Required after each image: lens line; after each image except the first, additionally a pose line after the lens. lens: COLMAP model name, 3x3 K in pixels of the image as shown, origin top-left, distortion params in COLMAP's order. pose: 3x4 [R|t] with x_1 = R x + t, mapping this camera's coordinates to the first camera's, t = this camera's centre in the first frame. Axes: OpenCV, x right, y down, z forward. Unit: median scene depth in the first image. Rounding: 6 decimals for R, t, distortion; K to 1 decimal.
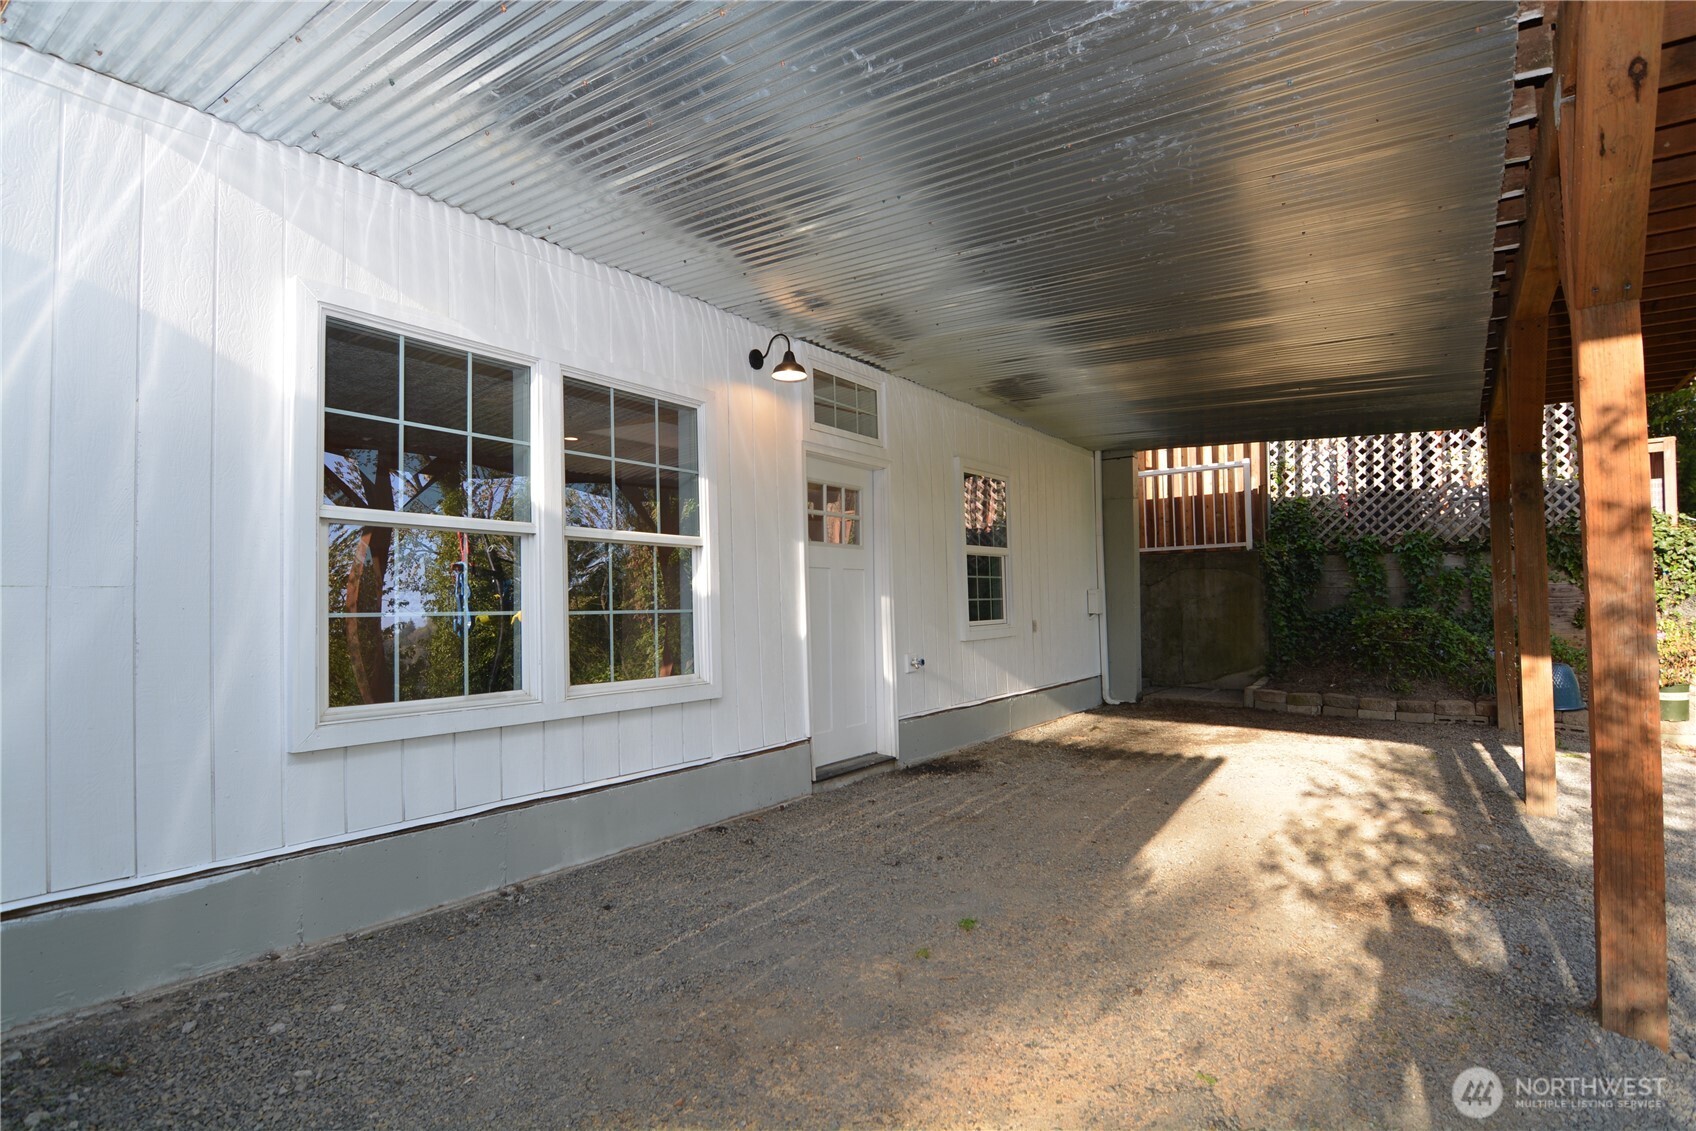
lens RADIAL K [[860.0, 0, 848.0], [0, 860.0, 565.5], [0, 0, 1]] dist [-0.000183, -0.000023]
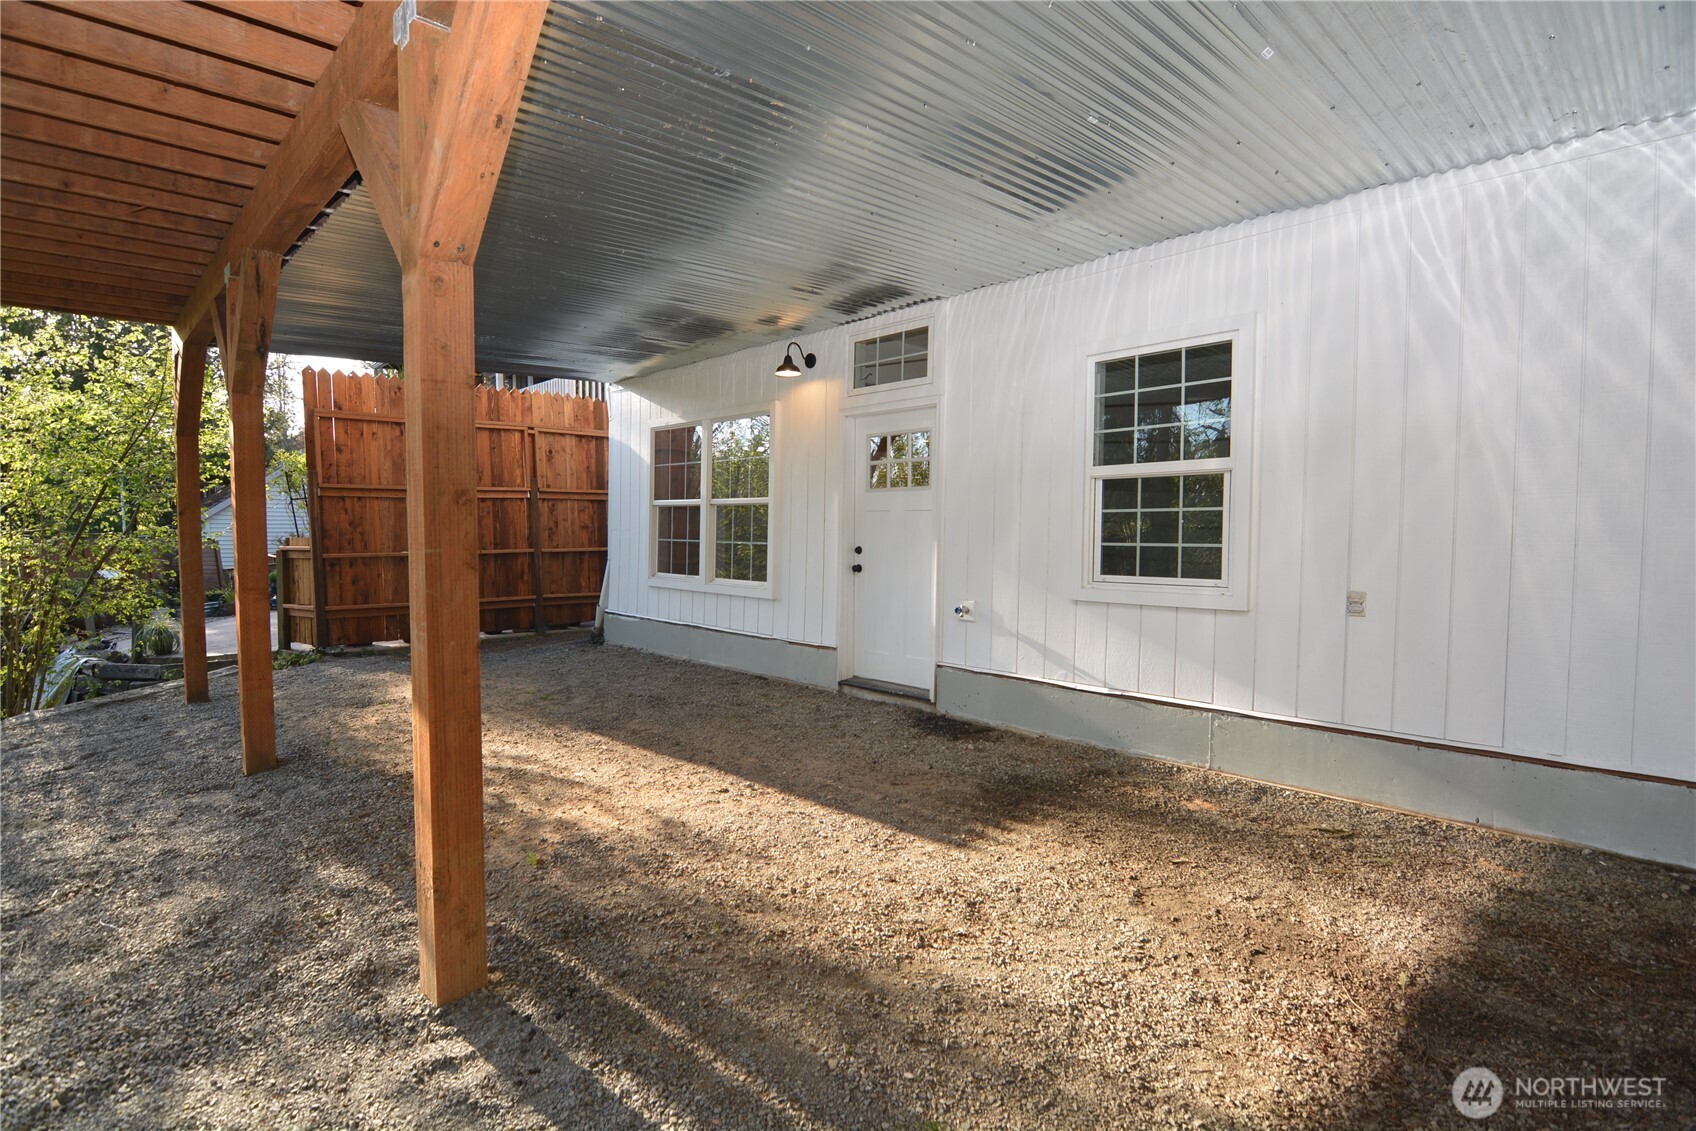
lens RADIAL K [[812.0, 0, 848.0], [0, 812.0, 565.5], [0, 0, 1]] dist [0.000752, -0.012442]
pose [[-0.178796, 0.062492, -0.981900, 1.120321], [0.049498, 0.997288, 0.054458, 0.014631], [0.982640, -0.038865, -0.181405, 1.233456]]
